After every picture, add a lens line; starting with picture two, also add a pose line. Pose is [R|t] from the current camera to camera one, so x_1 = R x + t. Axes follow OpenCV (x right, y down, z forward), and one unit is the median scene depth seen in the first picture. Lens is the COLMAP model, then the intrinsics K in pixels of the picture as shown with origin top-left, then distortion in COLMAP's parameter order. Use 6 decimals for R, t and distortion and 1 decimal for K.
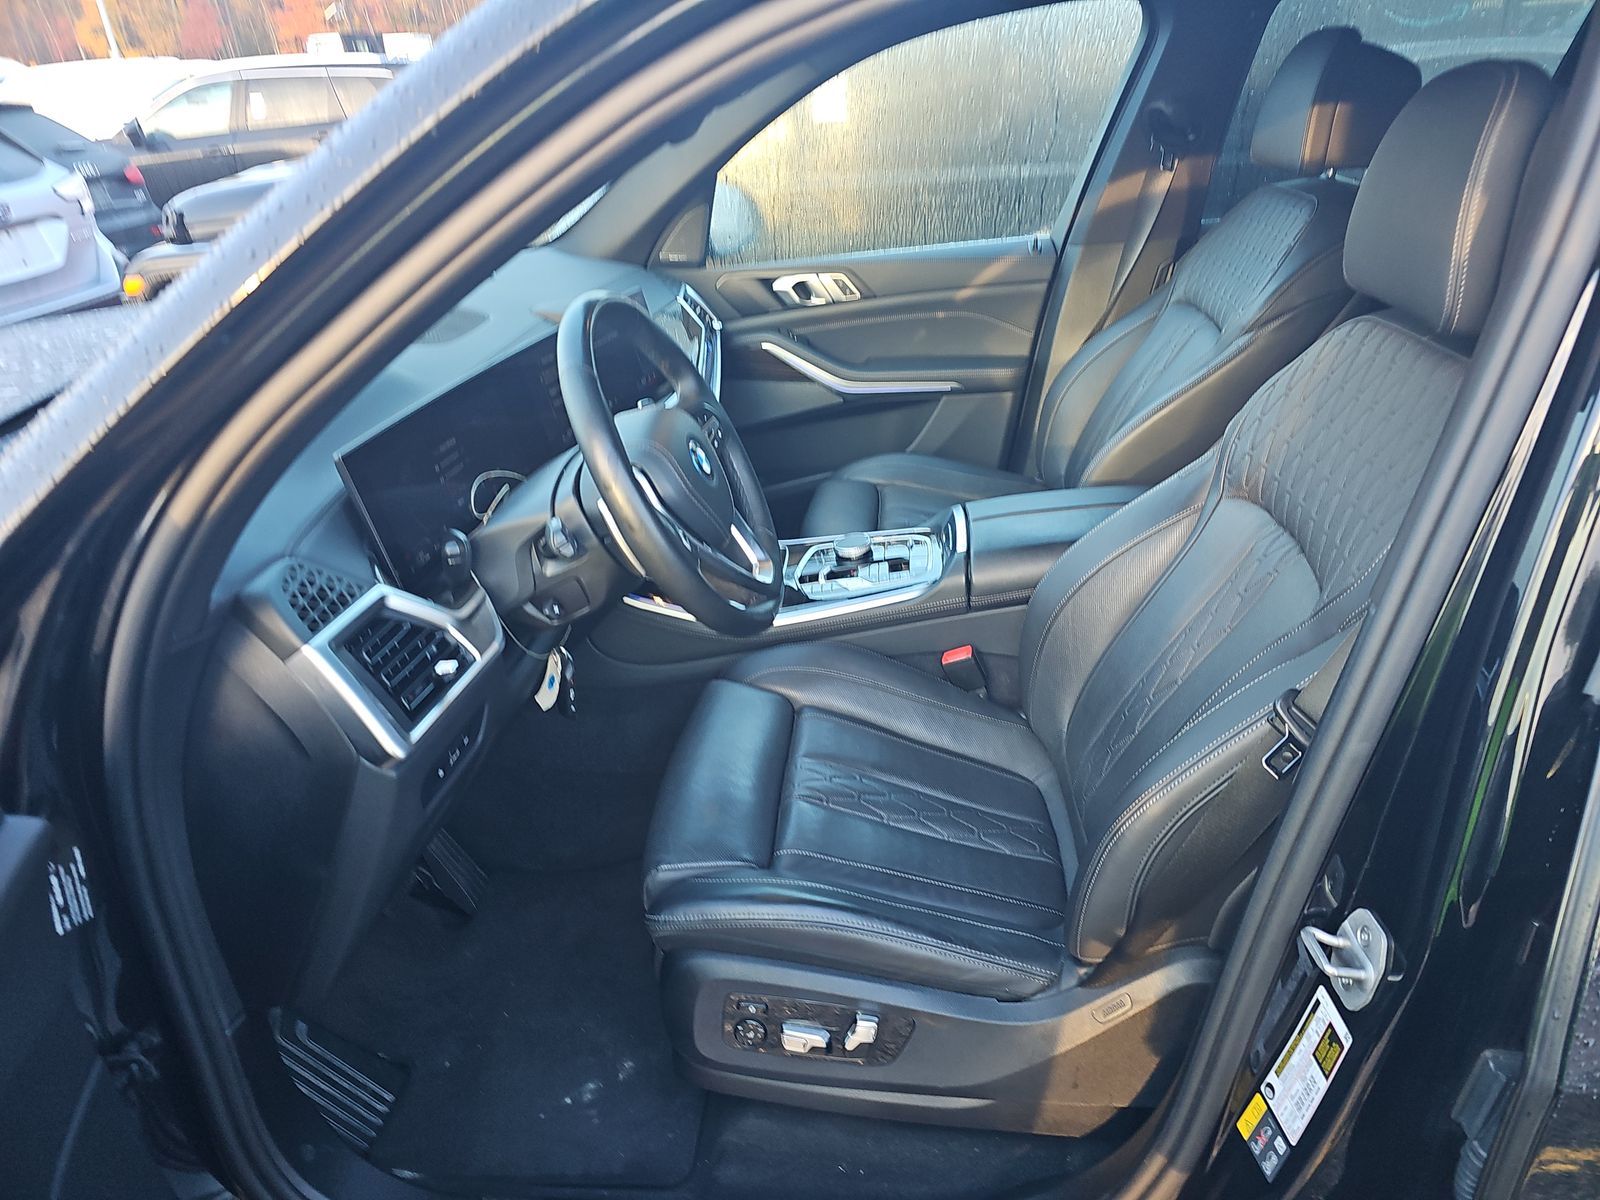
lens RADIAL K [[1068.8, 0, 795.7], [0, 1068.8, 608.8], [0, 0, 1]] dist [0.021801, 0.002595]
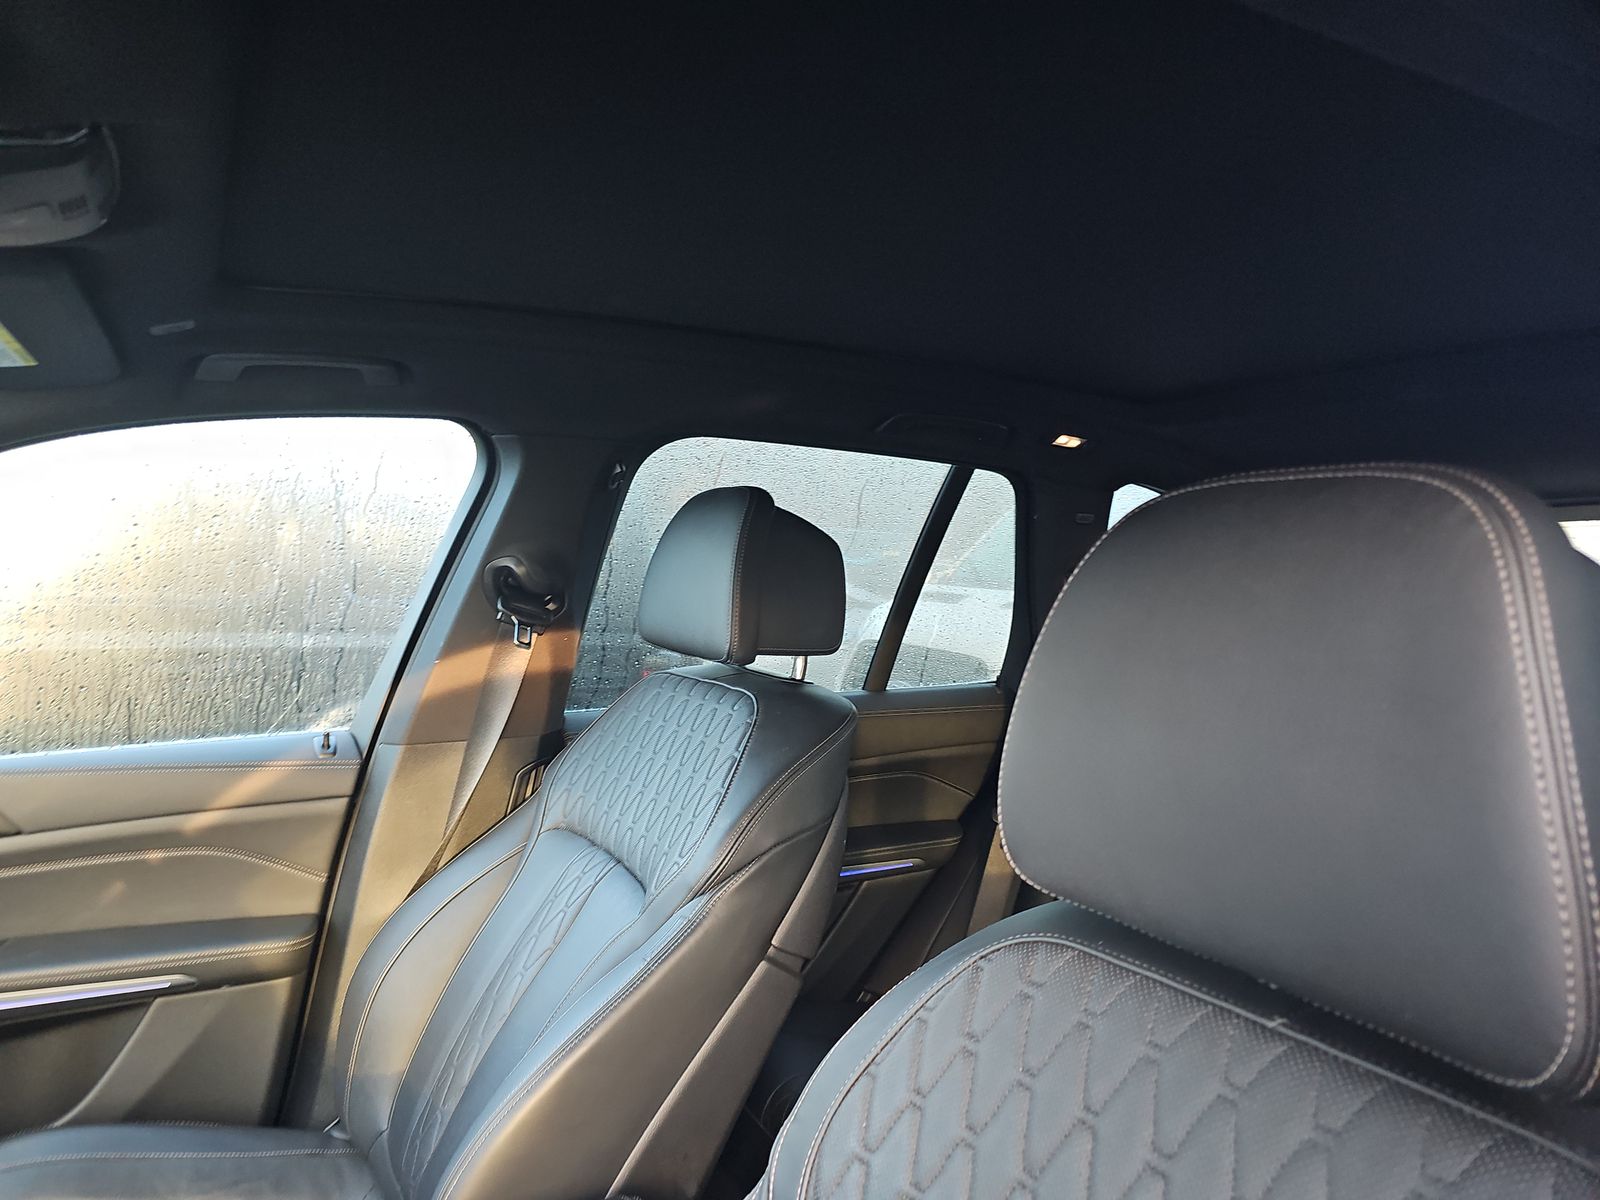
lens RADIAL K [[1068.8, 0, 801.0], [0, 1068.8, 609.8], [0, 0, 1]] dist [0.021801, 0.002595]
pose [[0.813870, 0.069785, 0.576841, 0.075995], [0.178368, 0.914822, -0.362333, -0.125605], [-0.552993, 0.397782, 0.732099, 0.329672]]
